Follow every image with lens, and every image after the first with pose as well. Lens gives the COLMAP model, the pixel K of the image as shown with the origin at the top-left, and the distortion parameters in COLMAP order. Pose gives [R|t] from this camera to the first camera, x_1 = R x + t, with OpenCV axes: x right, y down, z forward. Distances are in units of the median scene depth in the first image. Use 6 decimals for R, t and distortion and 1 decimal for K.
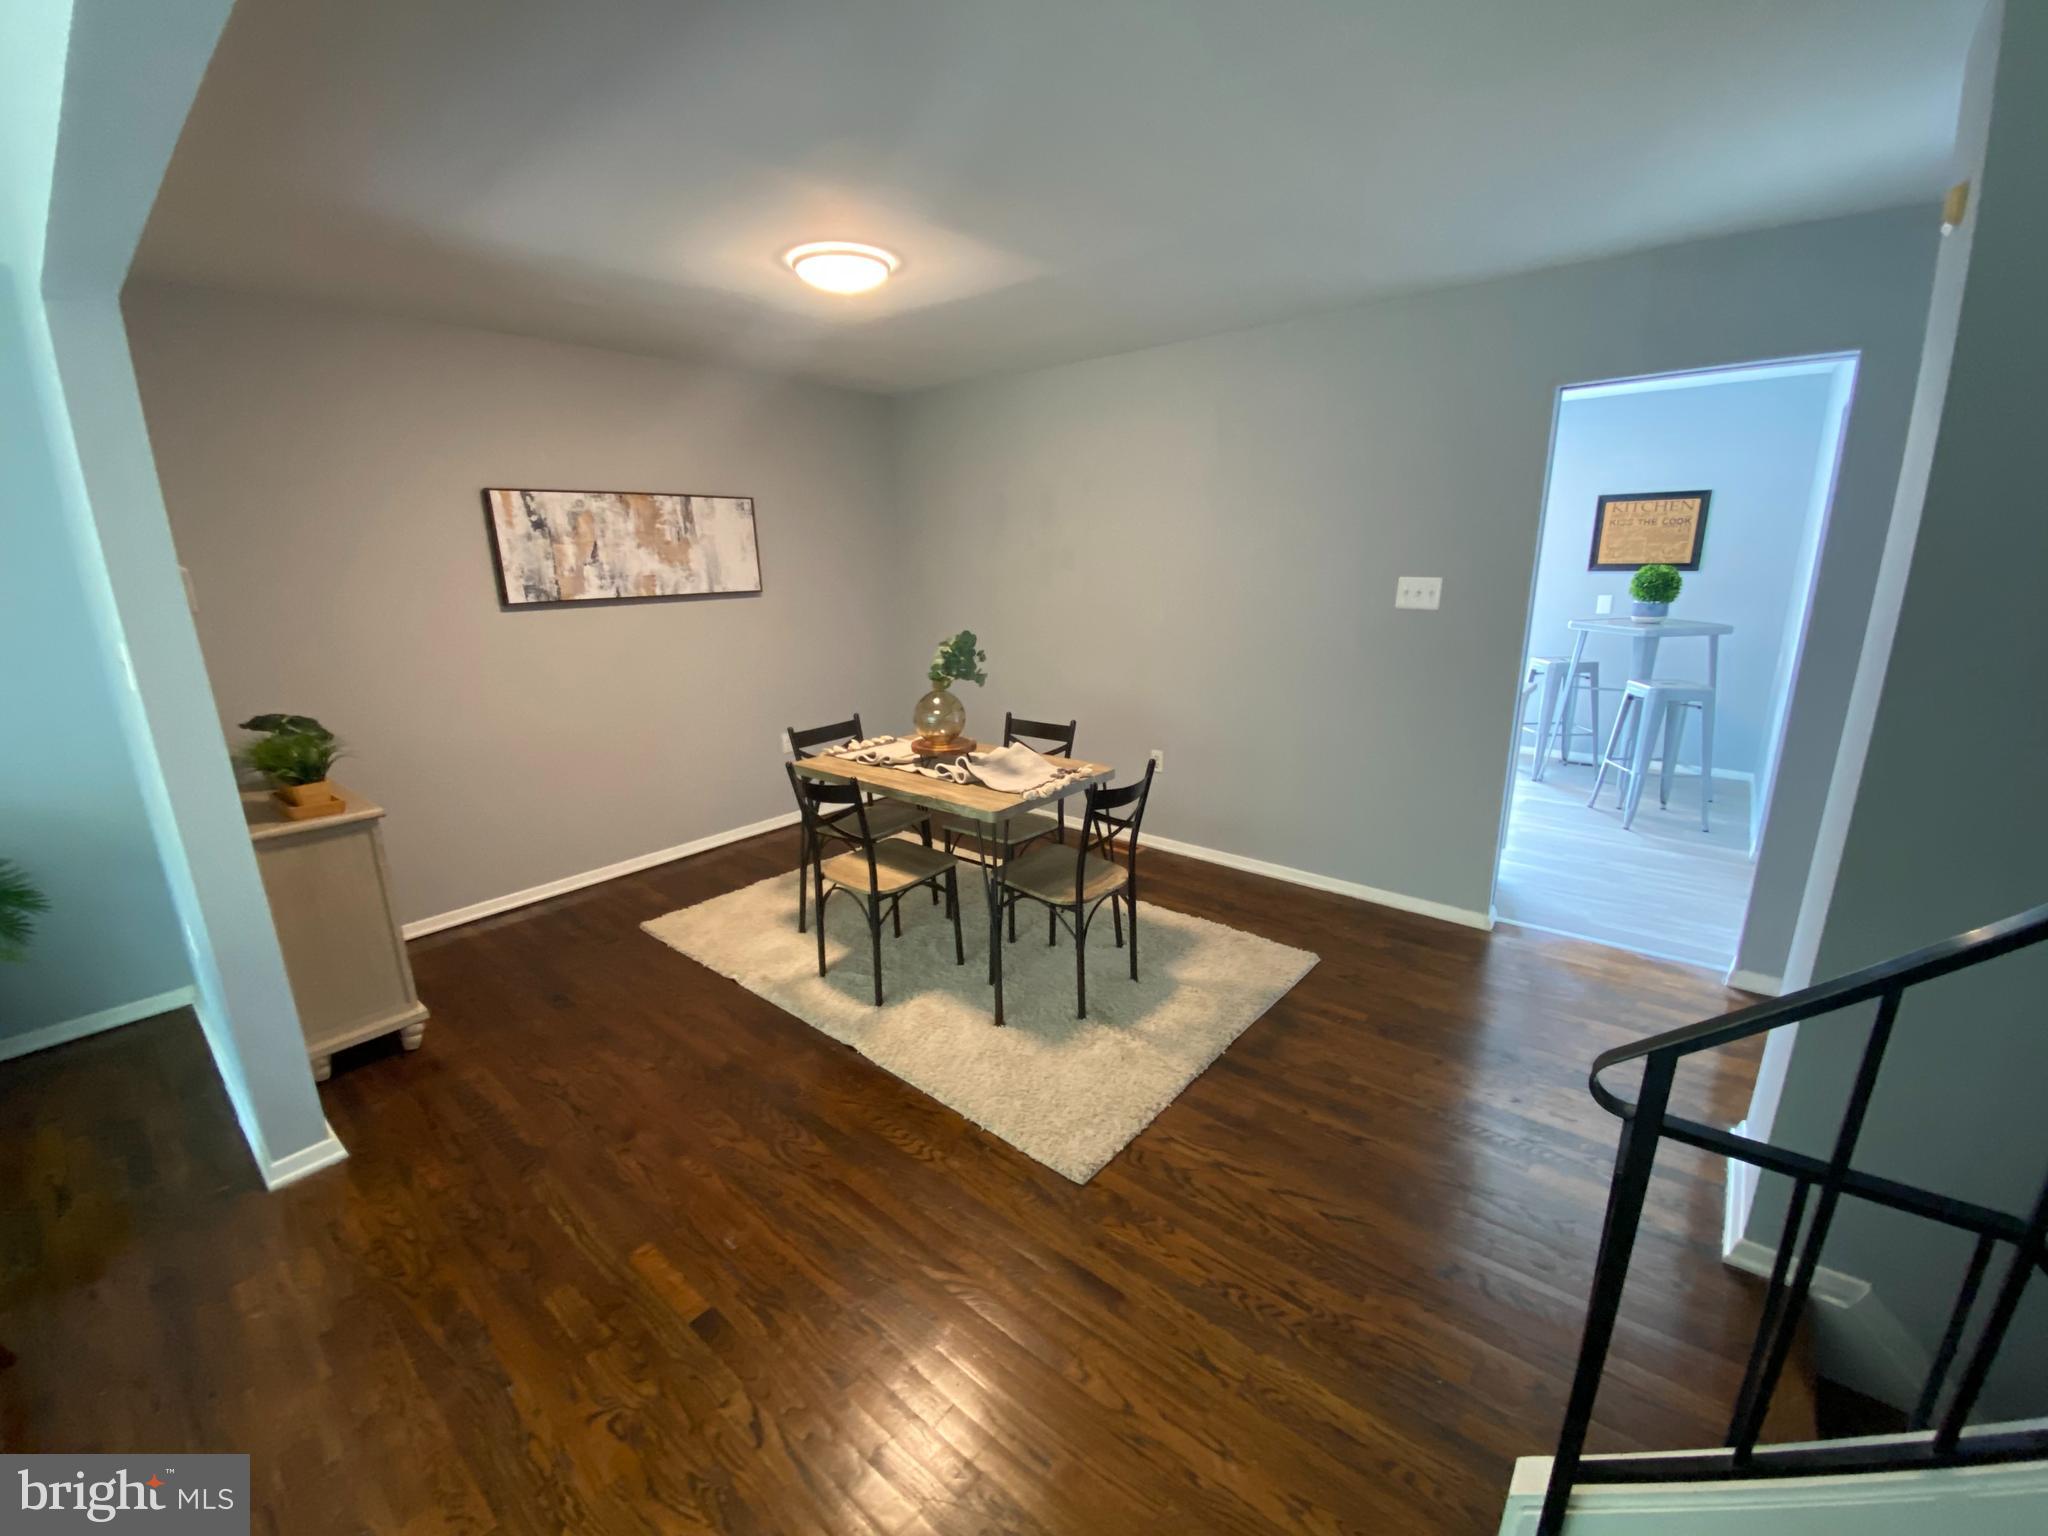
lens RADIAL K [[832.8, 0, 1009.8], [0, 832.8, 769.4], [0, 0, 1]] dist [0.039744, -0.030964]
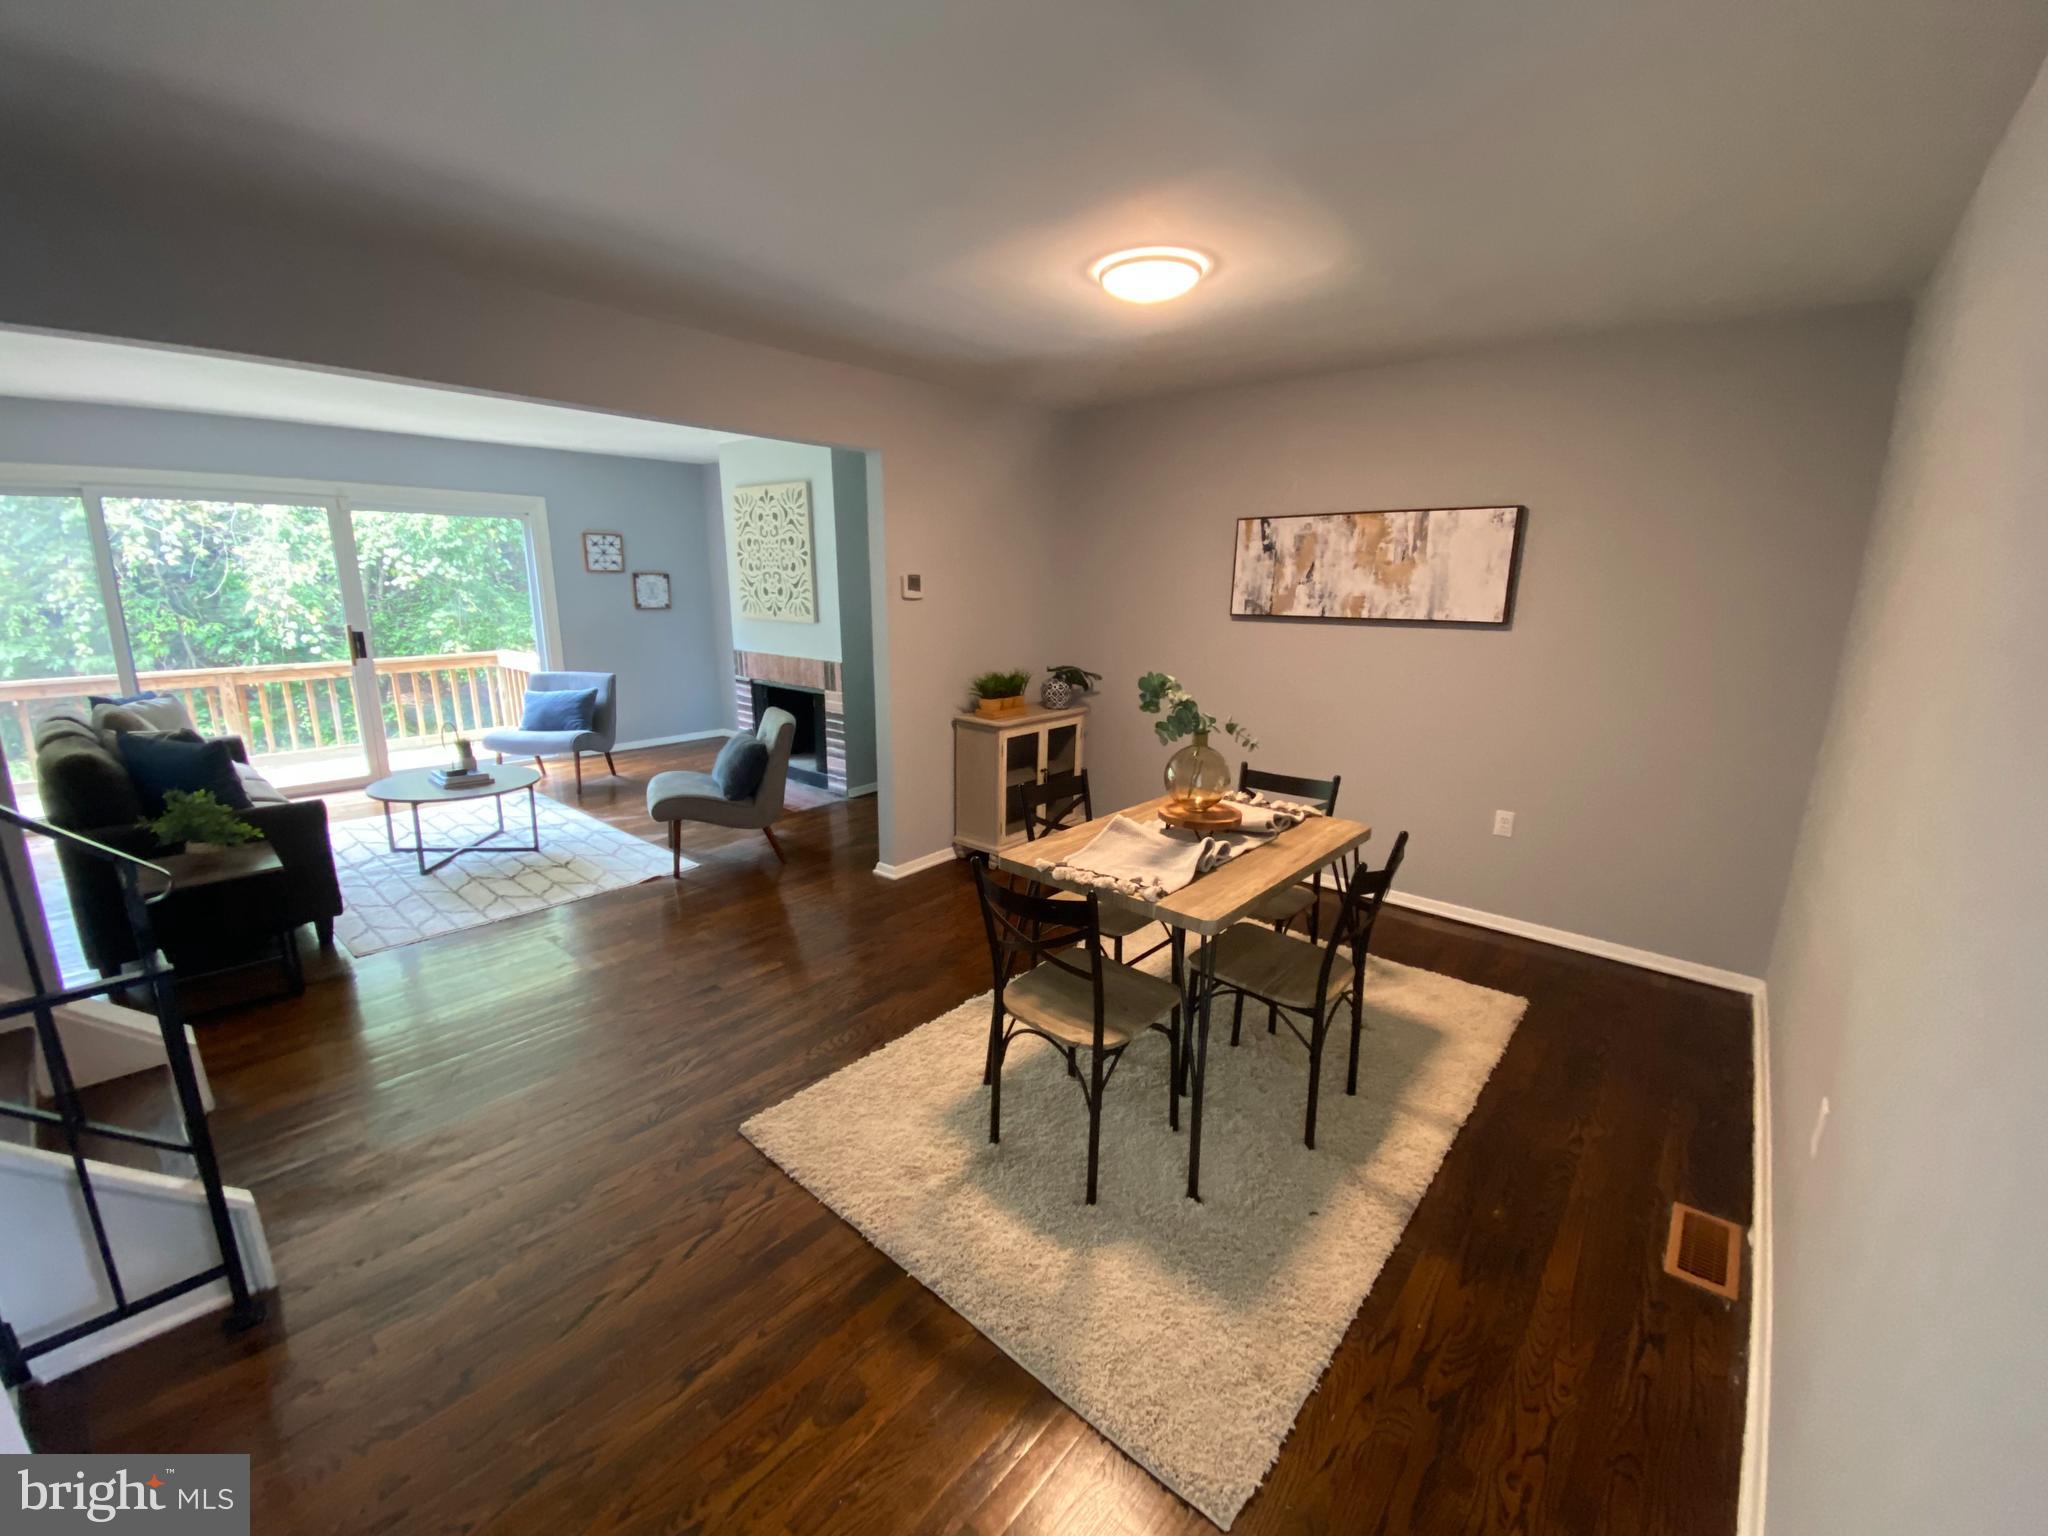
lens RADIAL K [[832.8, 0, 1009.8], [0, 832.8, 769.4], [0, 0, 1]] dist [0.039744, -0.030964]
pose [[-0.017491, 0.244046, -0.969606, 0.608876], [-0.257916, 0.935833, 0.240198, -0.188815], [0.966009, 0.254278, 0.046575, 0.673323]]
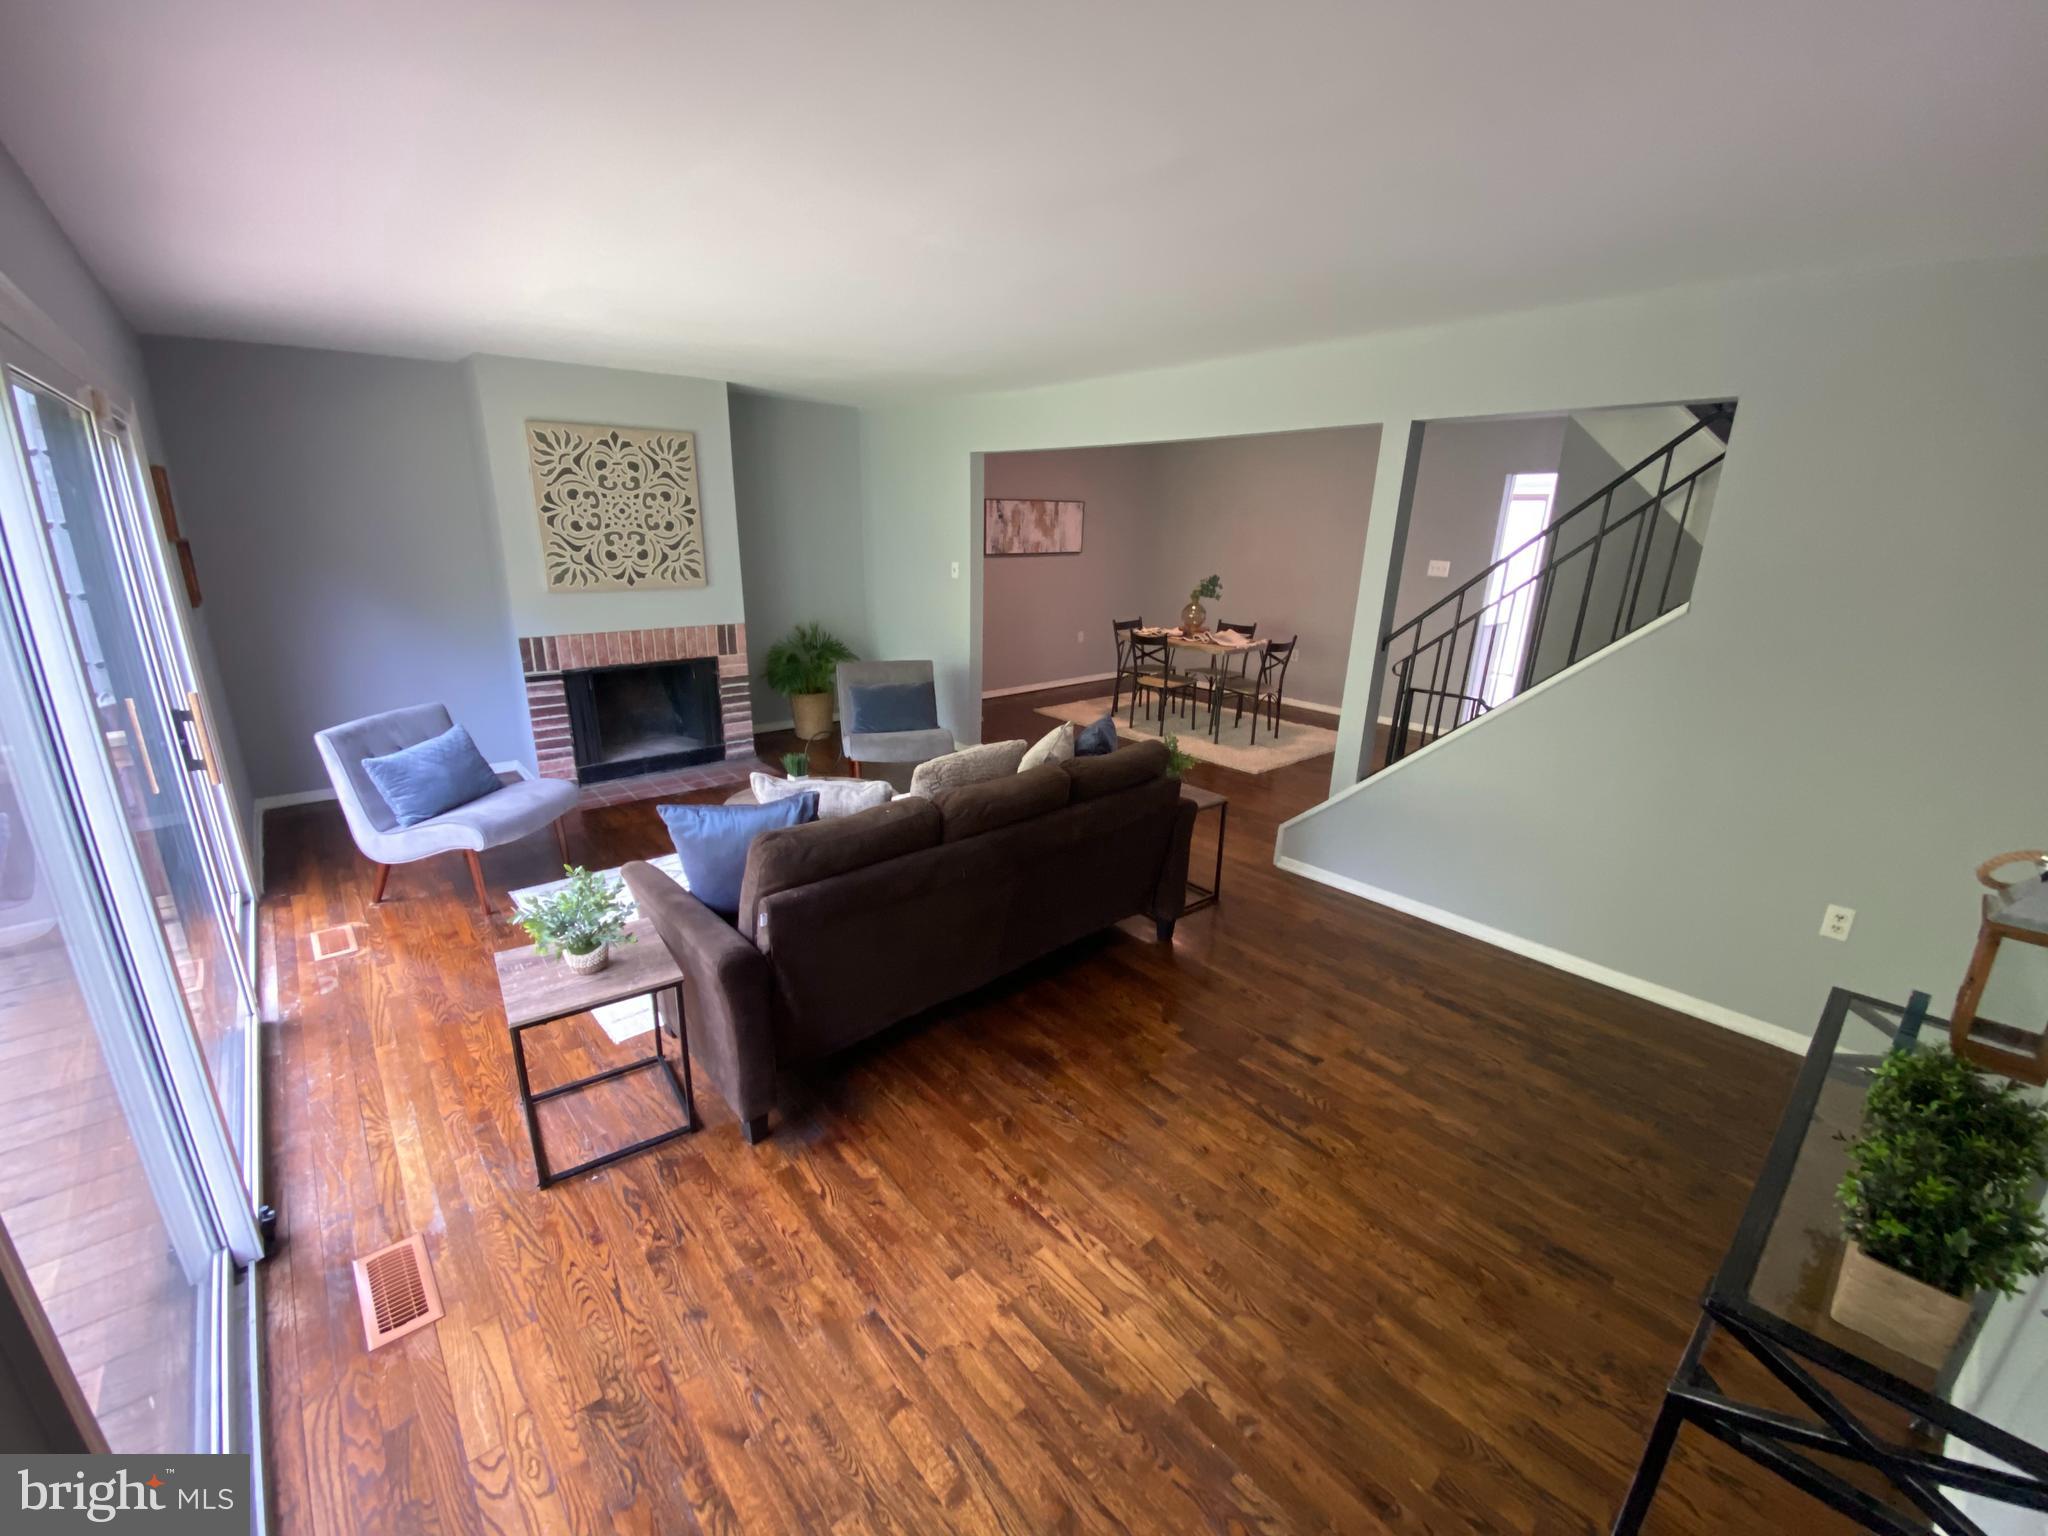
lens RADIAL K [[838.3, 0, 1033.1], [0, 838.3, 770.9], [0, 0, 1]] dist [0.026612, -0.032130]
pose [[0.990666, 0.075895, -0.113231, -0.191408], [-0.070927, 0.996360, 0.047284, 0.232425], [0.116407, -0.038812, 0.992443, -1.073779]]
